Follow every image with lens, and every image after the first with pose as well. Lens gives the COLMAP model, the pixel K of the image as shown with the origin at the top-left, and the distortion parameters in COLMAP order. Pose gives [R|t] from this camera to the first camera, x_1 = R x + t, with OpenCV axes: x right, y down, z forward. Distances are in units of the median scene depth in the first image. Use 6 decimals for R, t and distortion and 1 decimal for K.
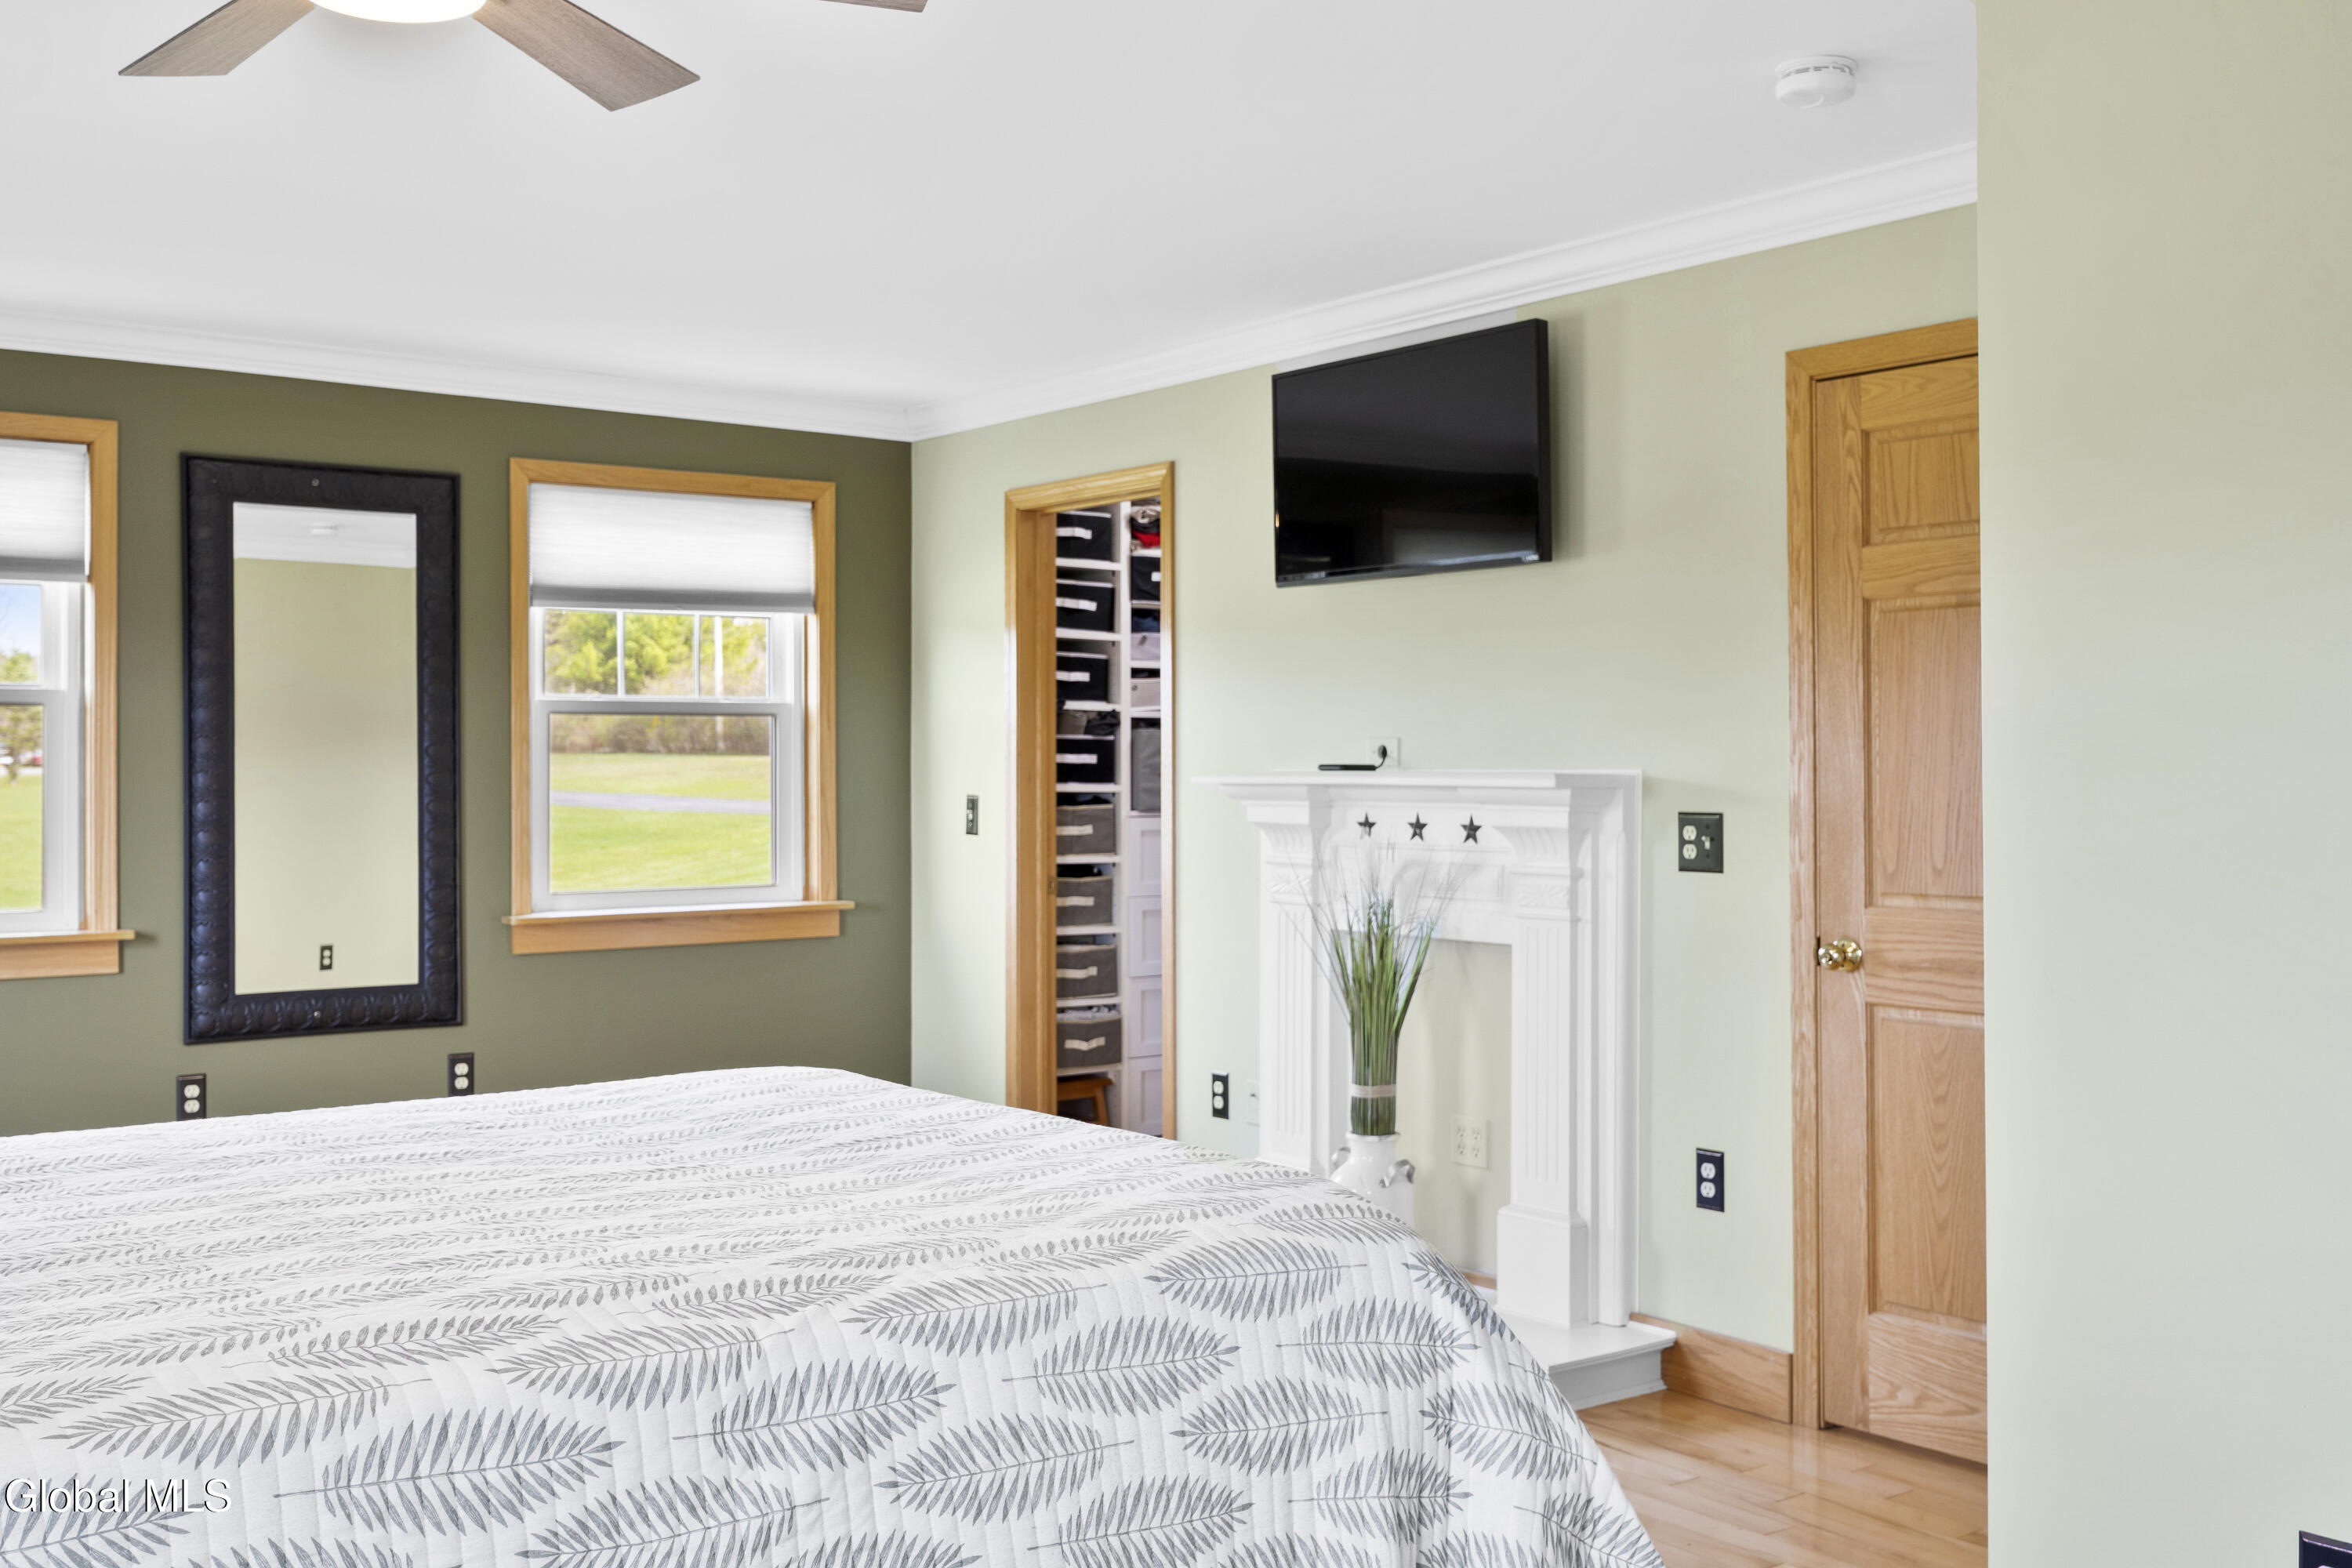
lens RADIAL K [[2358.7, 0, 1179.1], [0, 2358.7, 769.3], [0, 0, 1]] dist [0.004094, 0.000000]
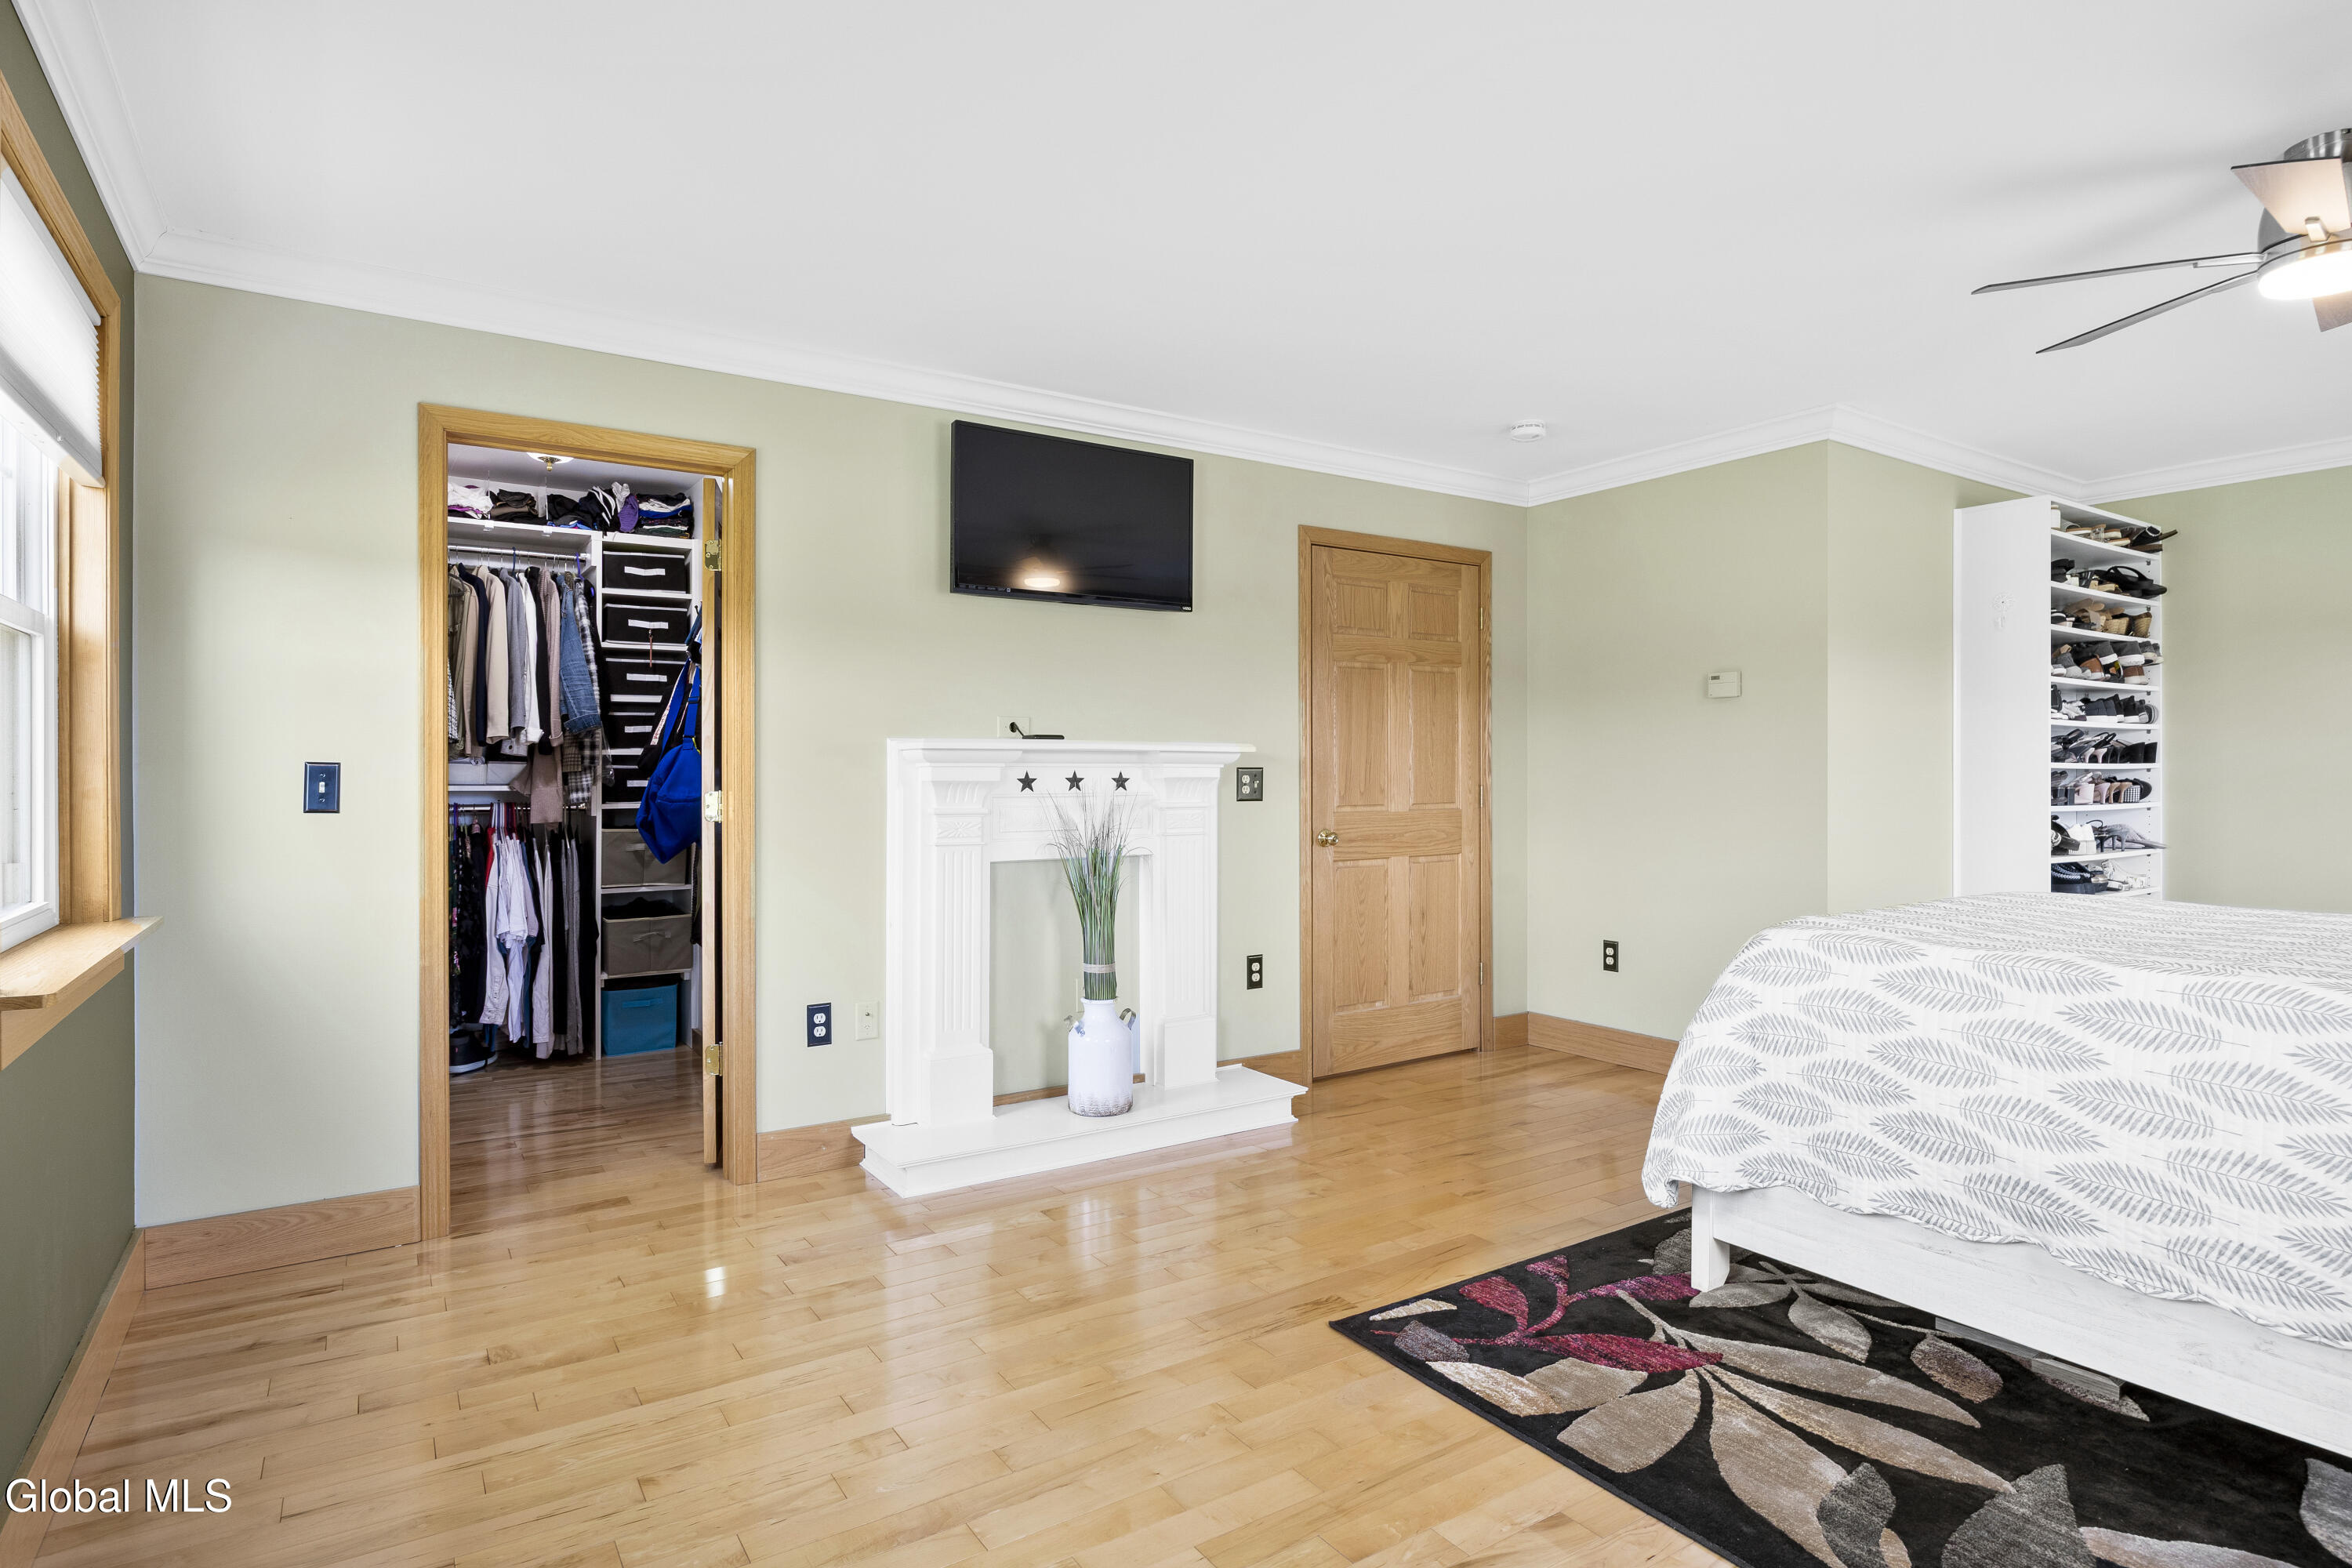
lens RADIAL K [[1252.0, 0, 1180.9], [0, 1252.0, 782.5], [0, 0, 1]] dist [-0.002480, 0.000381]
pose [[0.047894, -0.007139, 0.998827, -0.732220], [0.002757, 0.999972, 0.007015, 0.023004], [-0.998849, 0.002418, 0.047912, 1.013731]]
